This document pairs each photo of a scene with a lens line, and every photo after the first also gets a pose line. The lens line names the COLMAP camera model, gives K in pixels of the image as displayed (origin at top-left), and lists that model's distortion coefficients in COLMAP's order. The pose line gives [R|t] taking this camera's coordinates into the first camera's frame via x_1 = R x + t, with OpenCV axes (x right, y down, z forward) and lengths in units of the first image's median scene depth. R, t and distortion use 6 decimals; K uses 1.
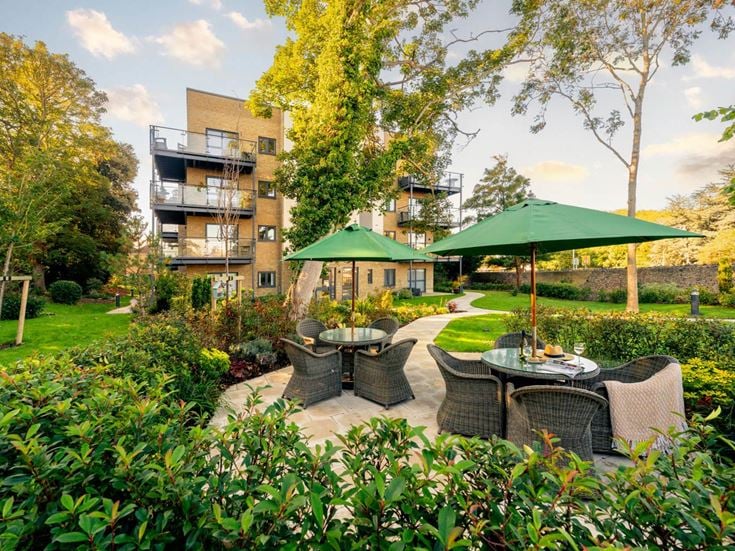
lens RADIAL K [[615.0, 0, 367.5], [0, 615.0, 275.5], [0, 0, 1]] dist [0.002597, -0.003289]
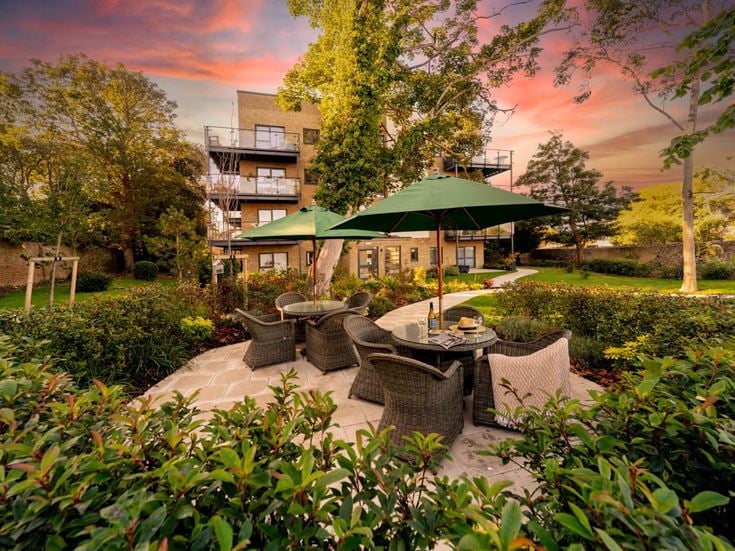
lens RADIAL K [[584.8, 0, 367.5], [0, 584.8, 275.5], [0, 0, 1]] dist [0.001952, 0.005328]
pose [[0.959532, -0.002732, -0.281588, 0.232046], [0.011770, 0.999468, 0.030409, 0.006810], [0.281355, -0.032493, 0.959053, 0.019567]]
